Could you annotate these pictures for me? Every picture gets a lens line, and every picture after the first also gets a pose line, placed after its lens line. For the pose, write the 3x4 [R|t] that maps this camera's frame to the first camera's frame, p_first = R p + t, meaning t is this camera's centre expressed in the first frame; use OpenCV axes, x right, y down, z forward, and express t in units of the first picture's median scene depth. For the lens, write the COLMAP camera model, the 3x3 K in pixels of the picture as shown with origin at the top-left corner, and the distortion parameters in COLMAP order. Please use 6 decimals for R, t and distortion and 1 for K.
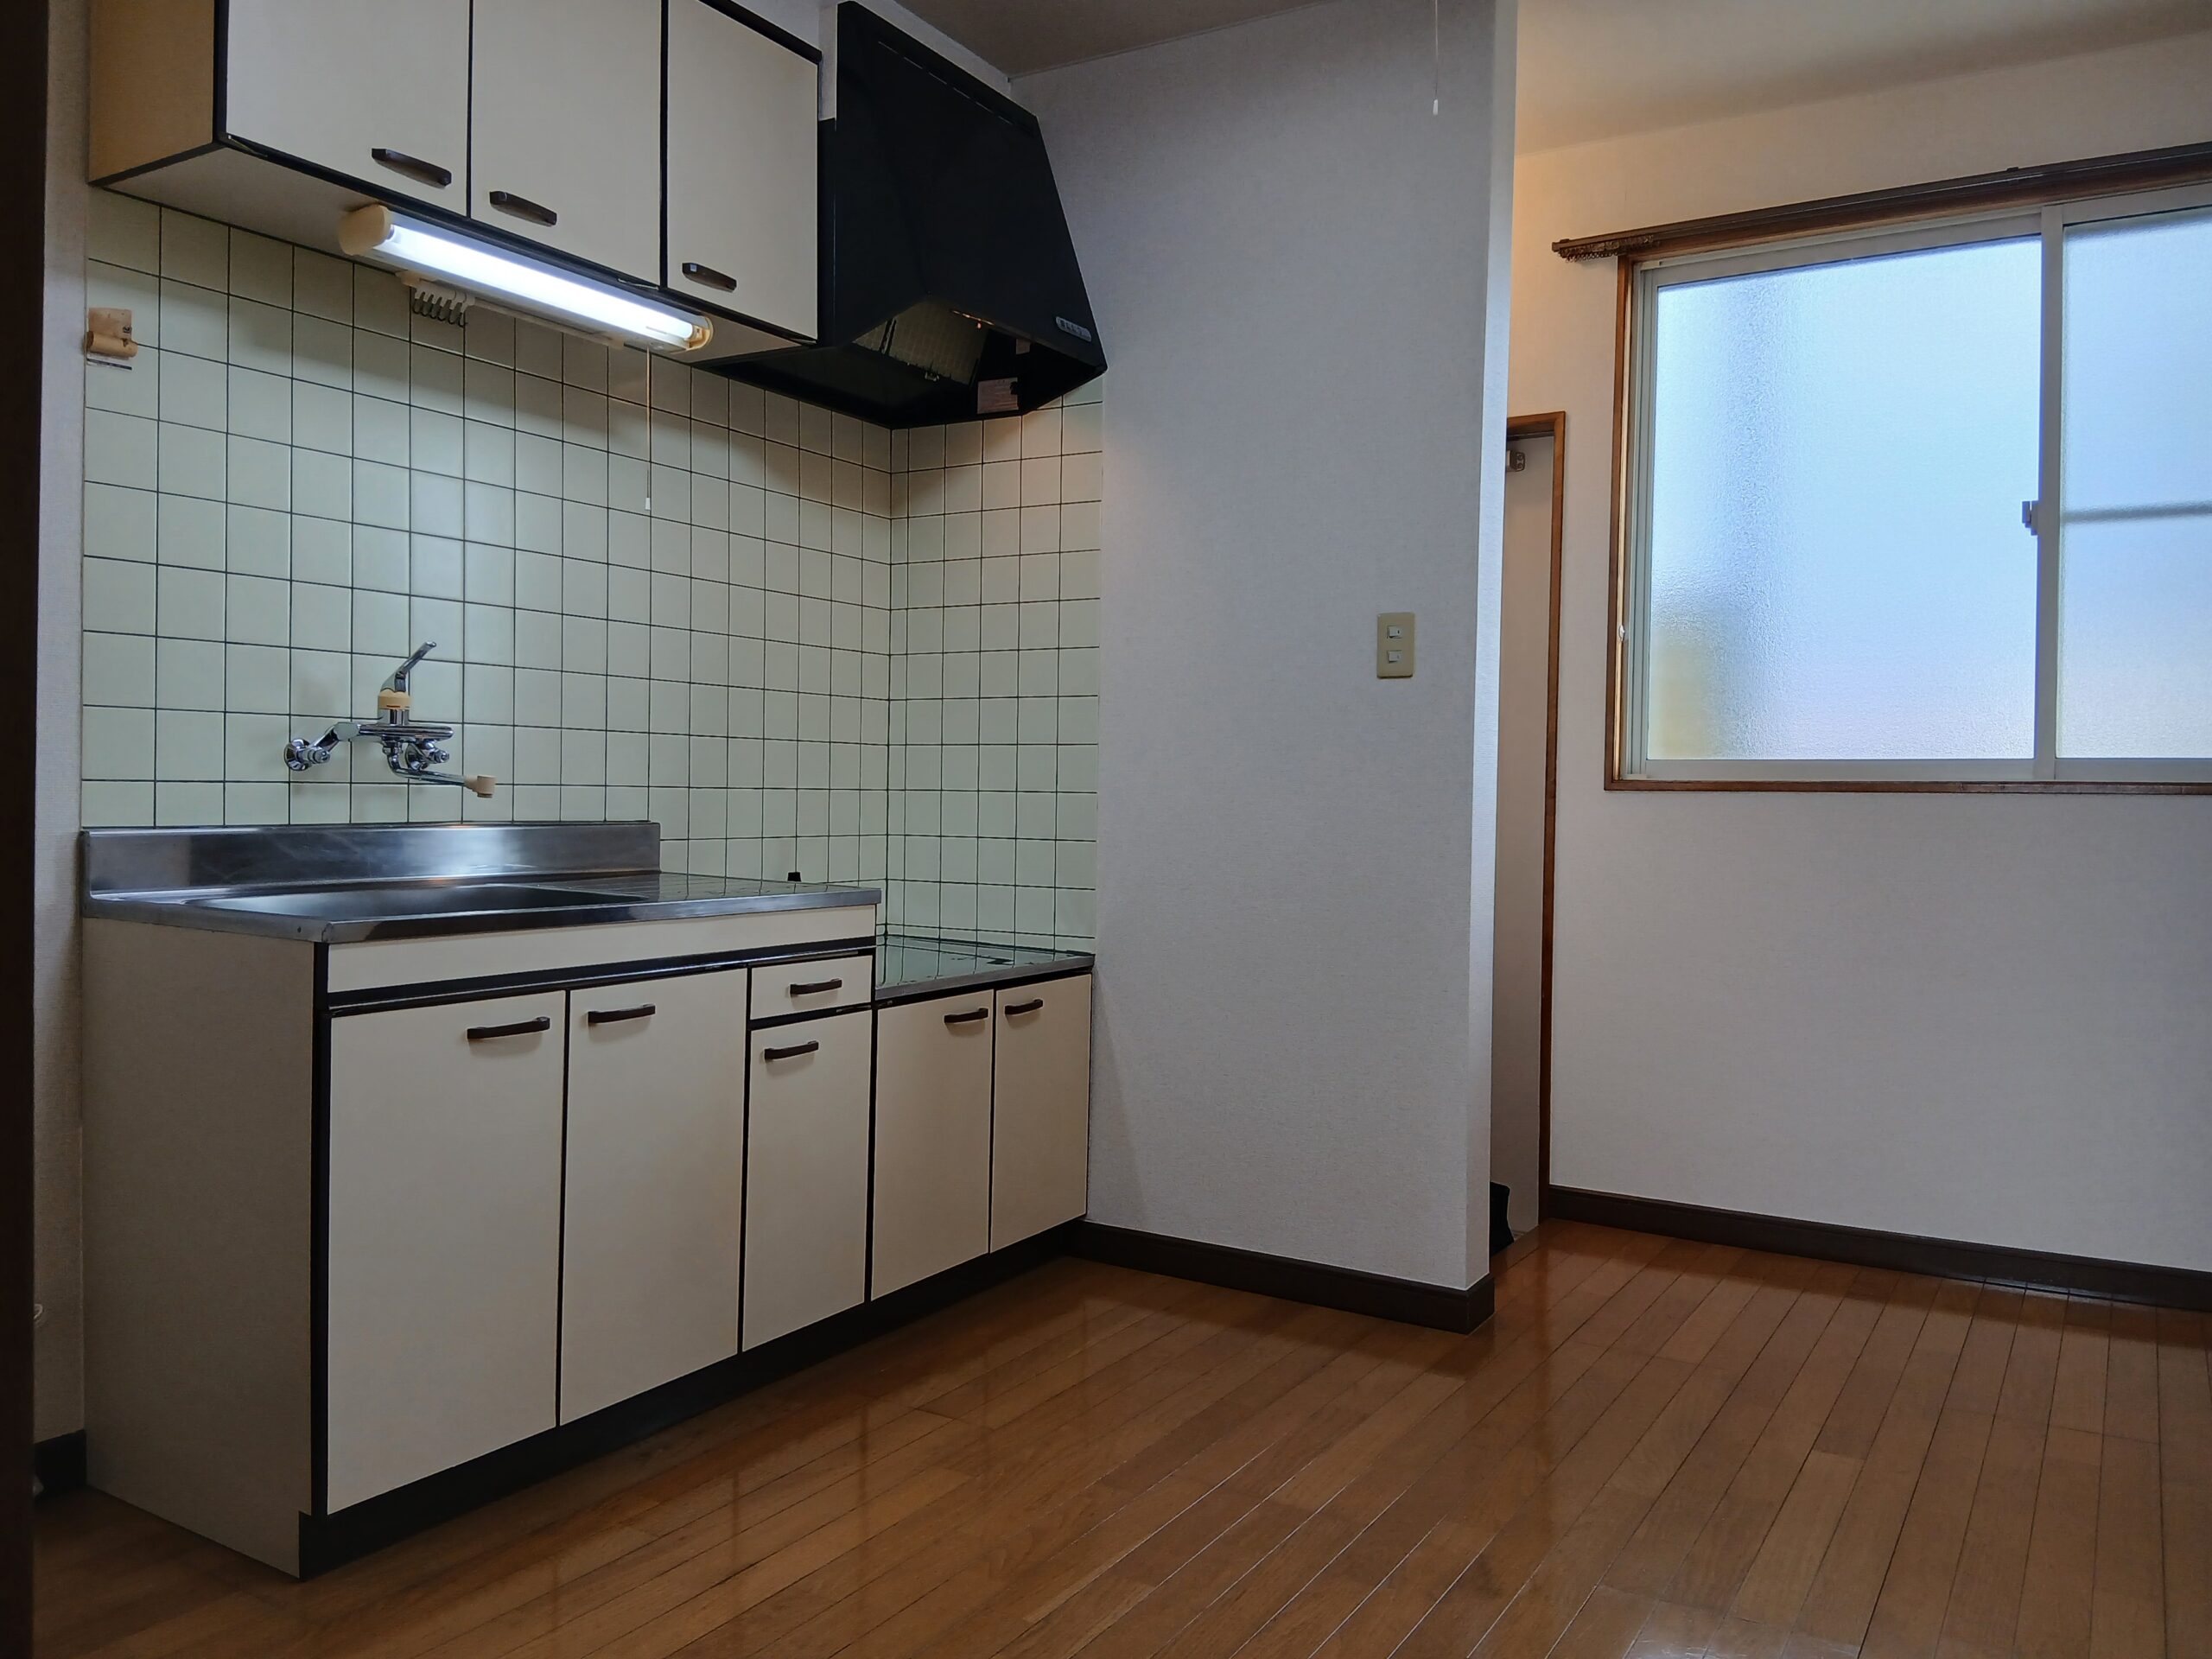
lens RADIAL K [[1656.6, 0, 1127.3], [0, 1656.6, 824.8], [0, 0, 1]] dist [0.124214, -0.206999]
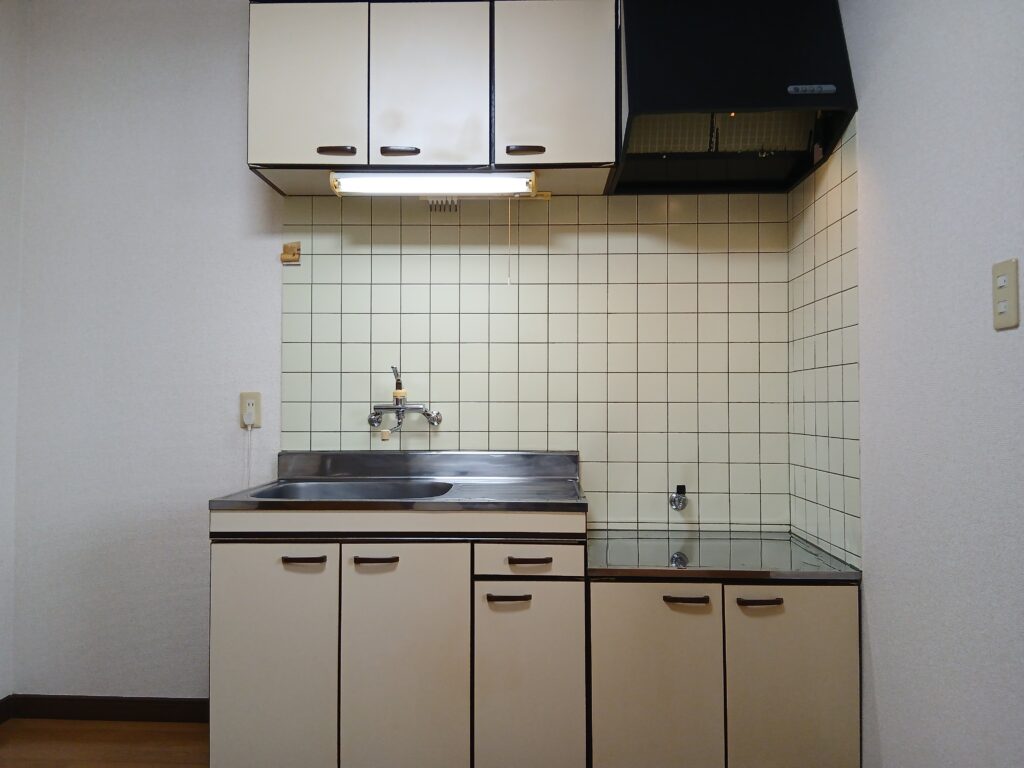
lens RADIAL K [[766.9, 0, 521.8], [0, 766.9, 381.8], [0, 0, 1]] dist [0.124214, -0.206999]
pose [[0.493410, -0.041966, -0.868784, 0.468038], [-0.012552, 0.998388, -0.055355, -0.034565], [0.869706, 0.038218, 0.492088, 0.618130]]
